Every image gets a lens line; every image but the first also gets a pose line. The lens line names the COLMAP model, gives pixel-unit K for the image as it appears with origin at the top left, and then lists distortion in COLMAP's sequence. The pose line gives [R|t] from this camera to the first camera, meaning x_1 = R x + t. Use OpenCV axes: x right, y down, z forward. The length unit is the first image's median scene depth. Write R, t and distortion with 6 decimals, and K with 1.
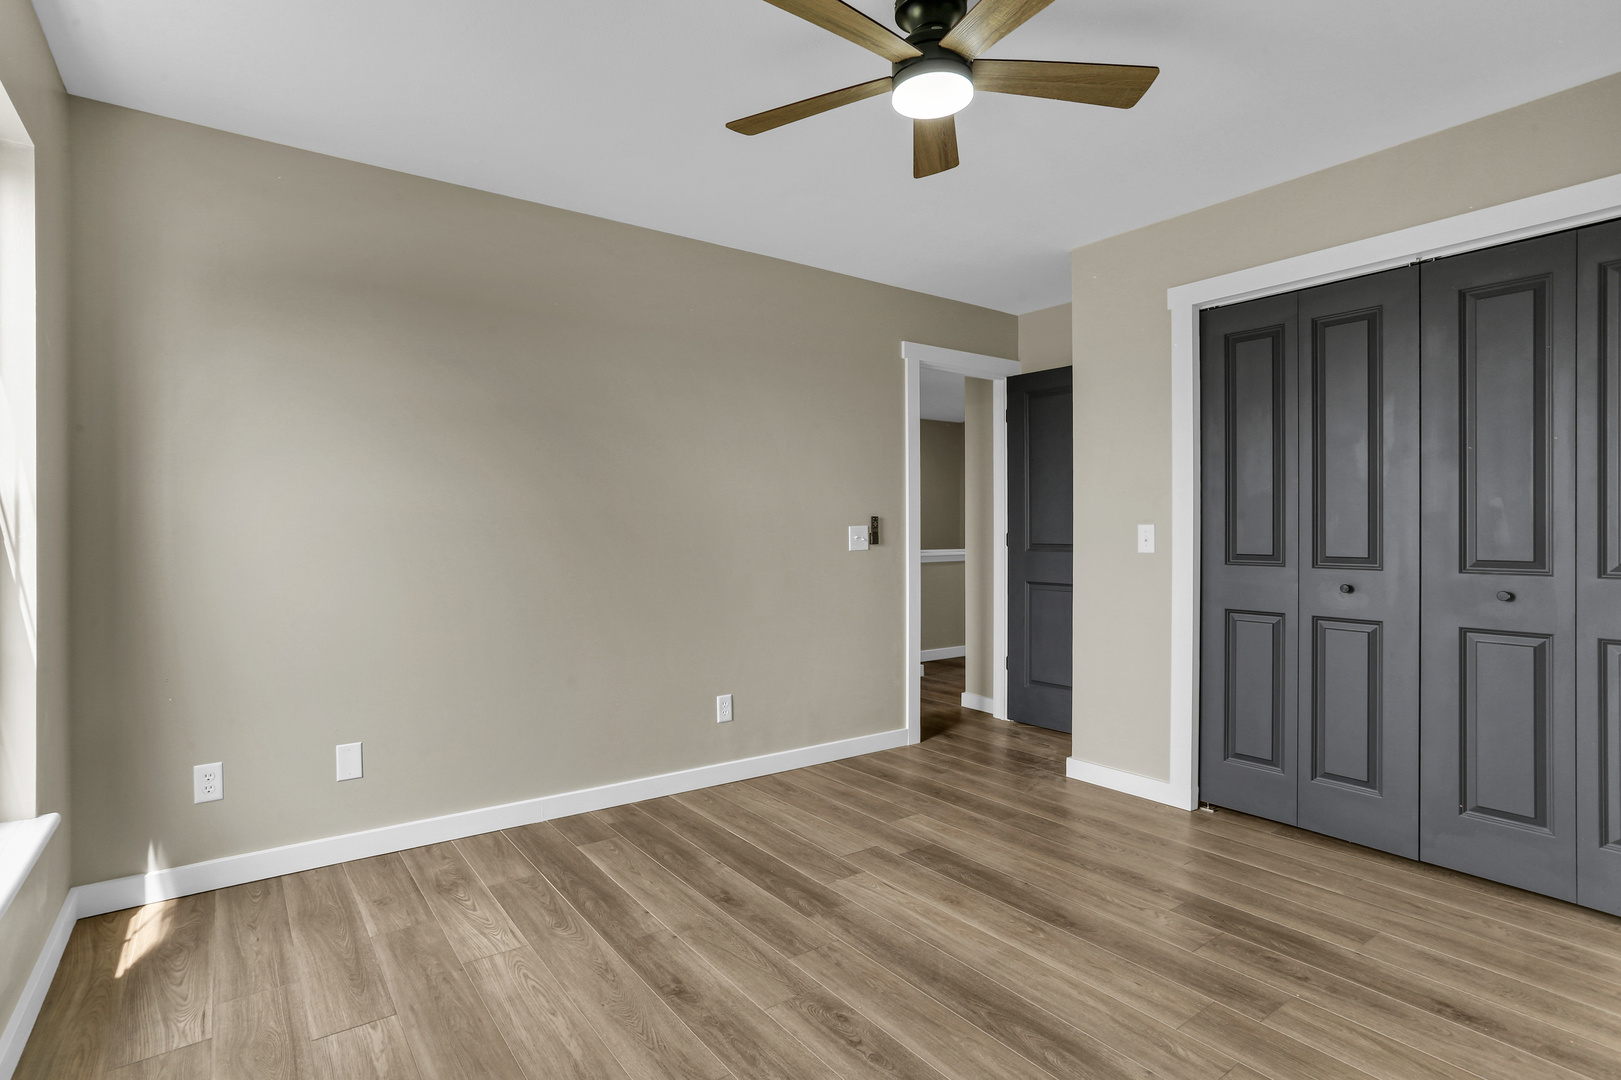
lens RADIAL K [[764.9, 0, 810.5], [0, 764.9, 540.0], [0, 0, 1]] dist [-0.001390, -0.000106]
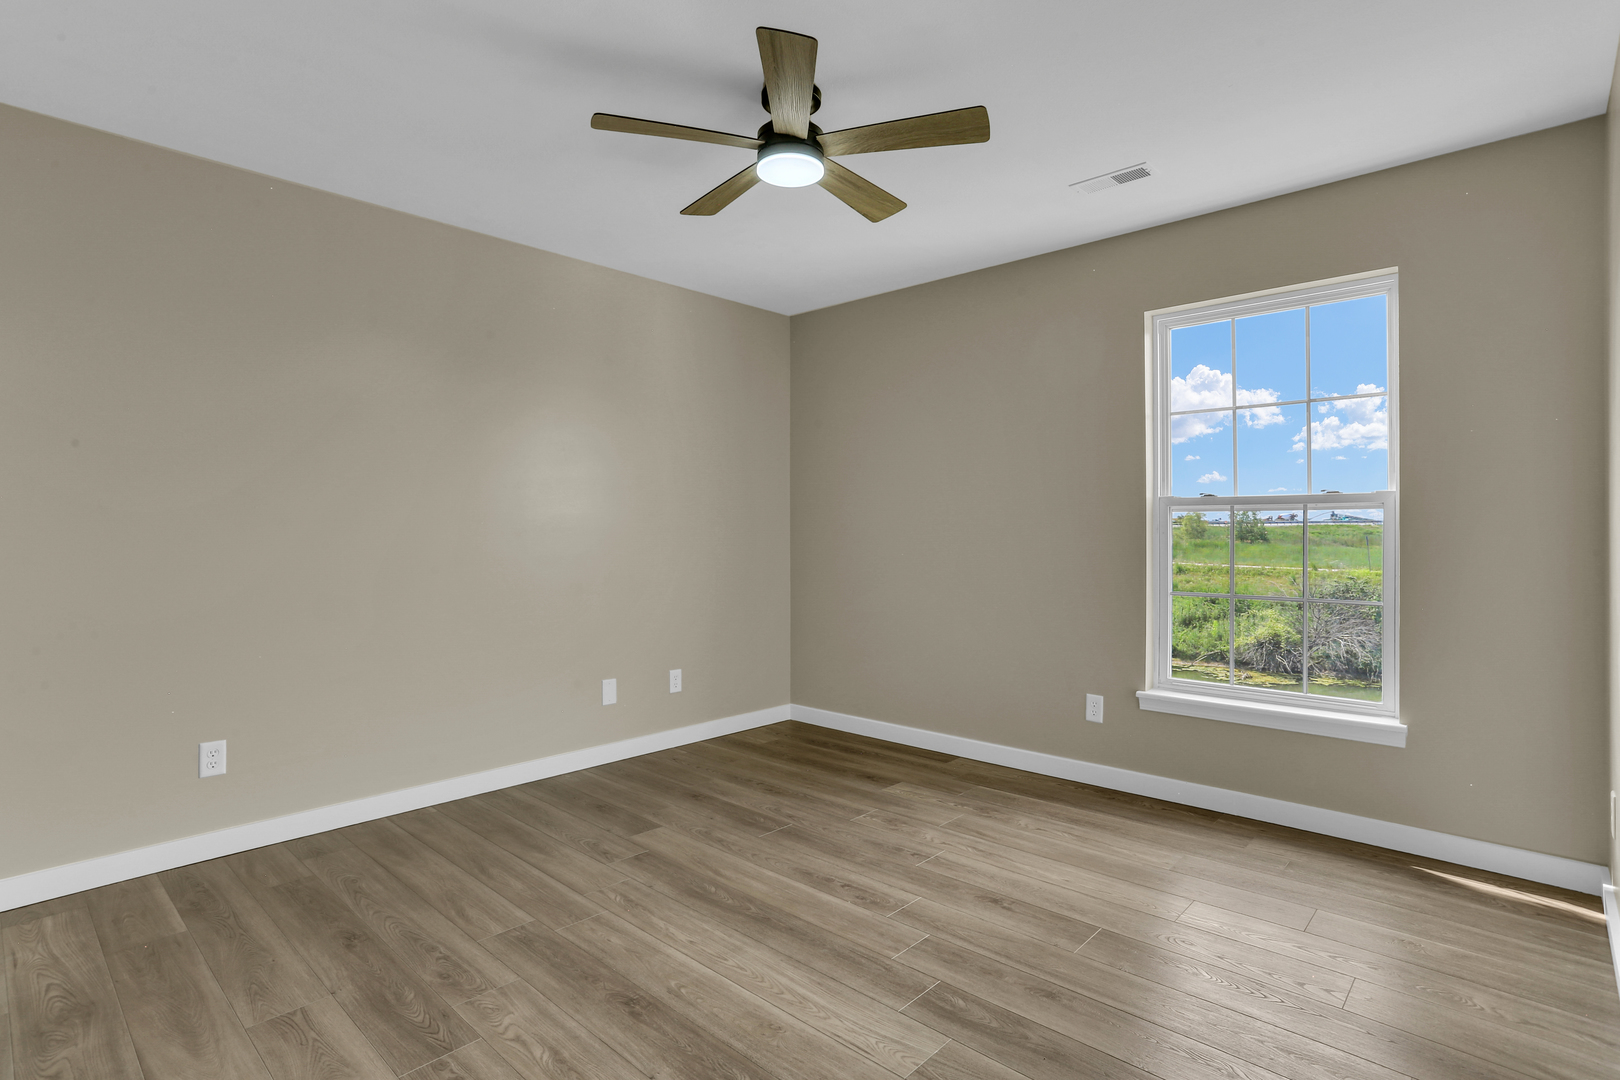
lens RADIAL K [[776.8, 0, 812.4], [0, 776.8, 513.6], [0, 0, 1]] dist [0.022270, 0.000315]
pose [[-0.981276, 0.000919, -0.192606, 0.329745], [0.003494, 0.999909, -0.013032, -0.016917], [0.192576, -0.013461, -0.981190, 1.999725]]
